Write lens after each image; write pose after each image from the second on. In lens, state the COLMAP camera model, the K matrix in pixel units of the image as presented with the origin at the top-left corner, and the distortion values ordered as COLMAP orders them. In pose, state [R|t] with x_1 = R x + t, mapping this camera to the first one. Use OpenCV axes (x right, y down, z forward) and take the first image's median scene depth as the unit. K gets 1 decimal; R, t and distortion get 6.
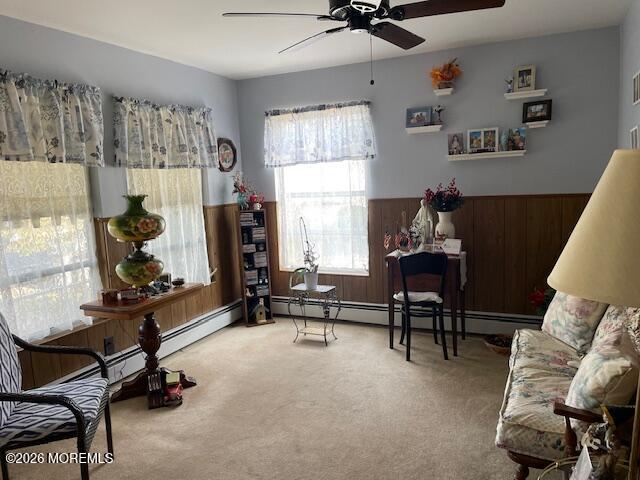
lens RADIAL K [[481.1, 0, 320.0], [0, 481.1, 240.0], [0, 0, 1]] dist [0.005996, -0.001608]
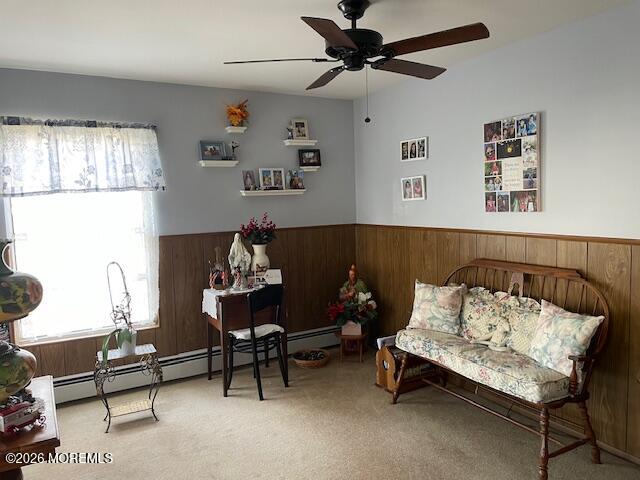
lens RADIAL K [[461.2, 0, 320.0], [0, 461.2, 240.0], [0, 0, 1]] dist [-0.004489, -0.007494]
pose [[0.577794, -0.042889, 0.815055, -0.462333], [0.107292, 0.993944, -0.023757, -0.030632], [-0.809100, 0.101176, 0.578897, 0.314540]]
